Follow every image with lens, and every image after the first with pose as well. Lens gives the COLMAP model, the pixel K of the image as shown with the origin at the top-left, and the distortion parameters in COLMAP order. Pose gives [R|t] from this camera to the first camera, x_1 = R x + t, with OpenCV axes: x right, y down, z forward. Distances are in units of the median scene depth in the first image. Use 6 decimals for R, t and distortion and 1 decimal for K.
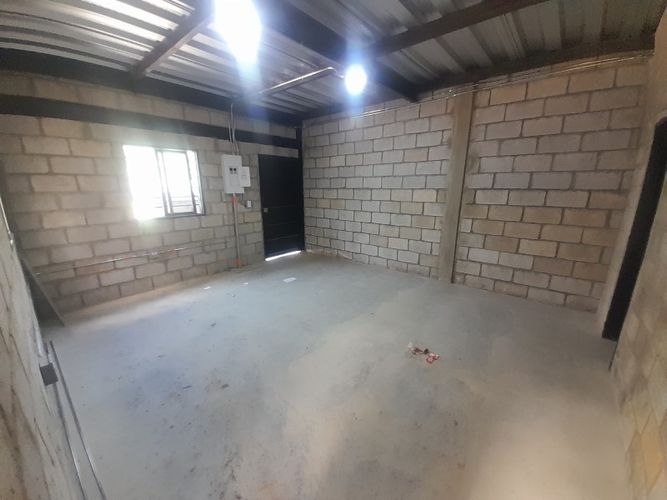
lens RADIAL K [[264.5, 0, 331.7], [0, 264.5, 252.0], [0, 0, 1]] dist [0.031113, -0.022898]
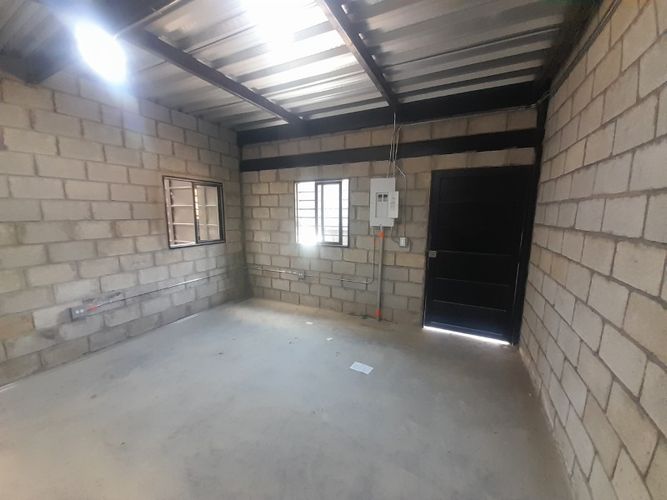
lens RADIAL K [[264.5, 0, 331.7], [0, 264.5, 252.0], [0, 0, 1]] dist [0.031113, -0.022898]
pose [[0.239585, 0.151242, -0.959023, 0.373882], [-0.242214, 0.965869, 0.091812, -0.194038], [0.940176, 0.210292, 0.268041, 0.710337]]
